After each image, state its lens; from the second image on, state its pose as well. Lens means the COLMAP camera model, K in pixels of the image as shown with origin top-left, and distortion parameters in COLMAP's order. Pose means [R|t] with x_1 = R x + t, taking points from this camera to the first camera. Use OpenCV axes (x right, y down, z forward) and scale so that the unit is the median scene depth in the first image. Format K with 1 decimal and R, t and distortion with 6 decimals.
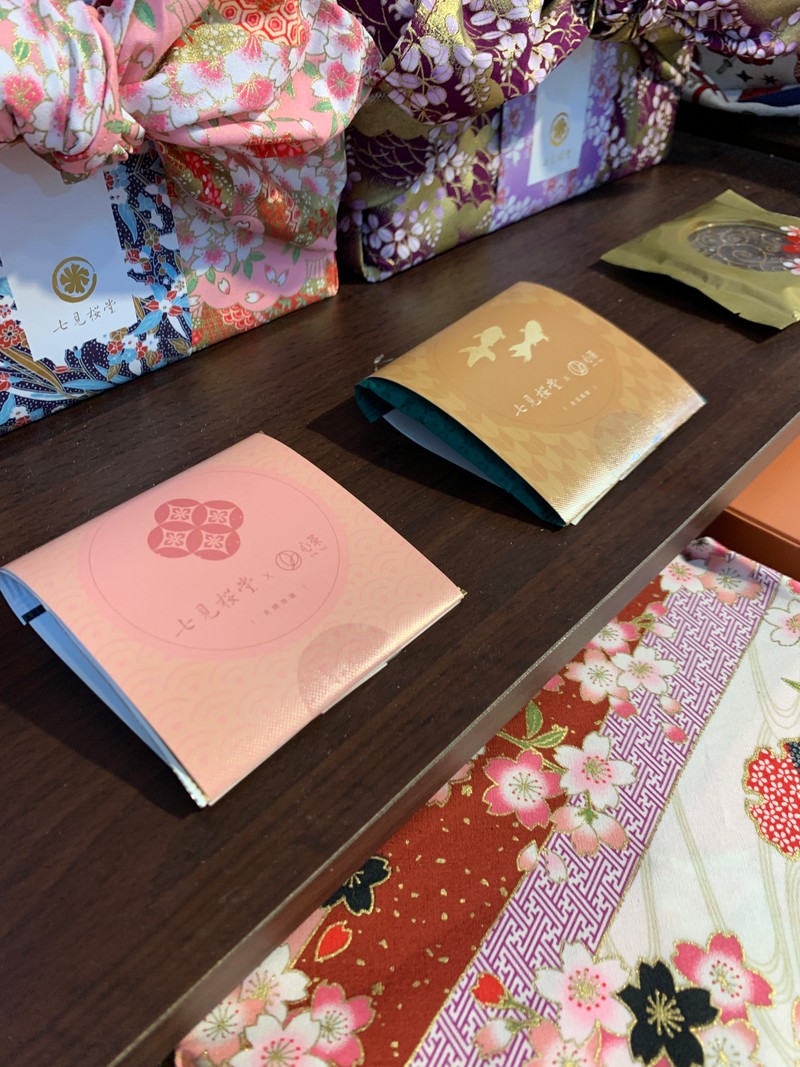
lens RADIAL K [[835.0, 0, 400.2], [0, 835.0, 533.1], [0, 0, 1]] dist [0.007709, 0.004106]
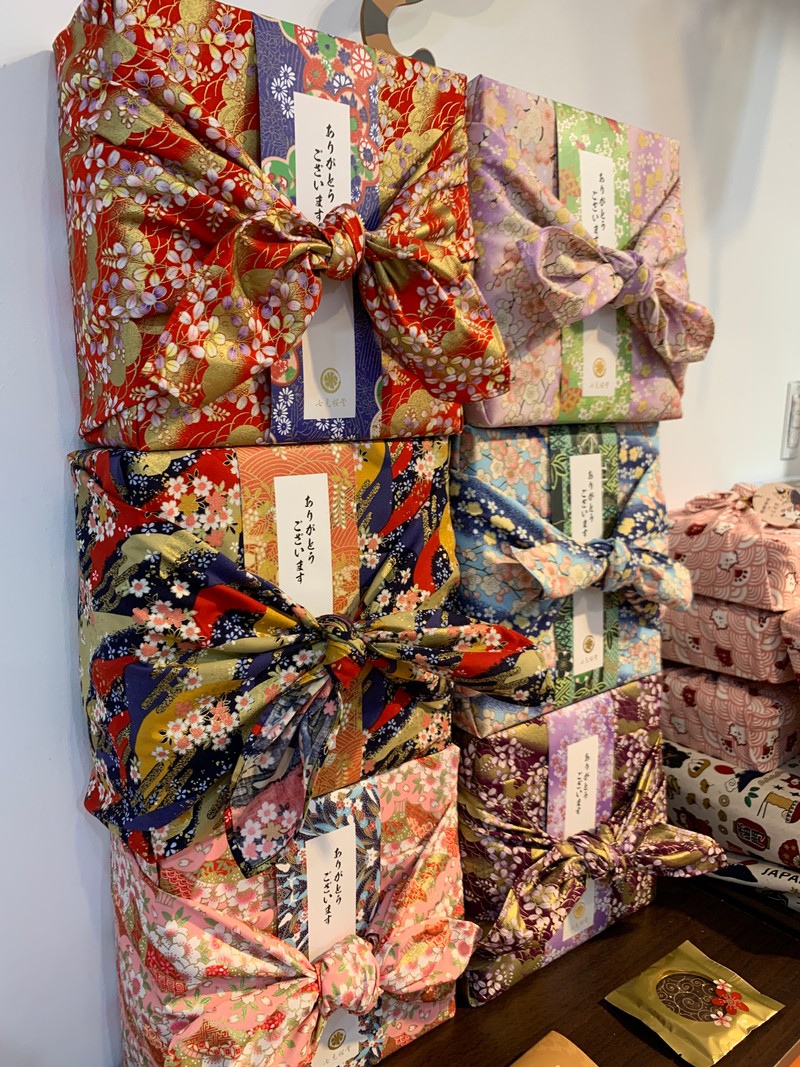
lens RADIAL K [[835.0, 0, 396.7], [0, 835.0, 534.2], [0, 0, 1]] dist [0.007709, 0.004106]
pose [[0.992569, 0.016904, -0.120507, 0.001668], [-0.077555, 0.850991, -0.519423, -0.240919], [0.093770, 0.524909, 0.845978, -1.200439]]
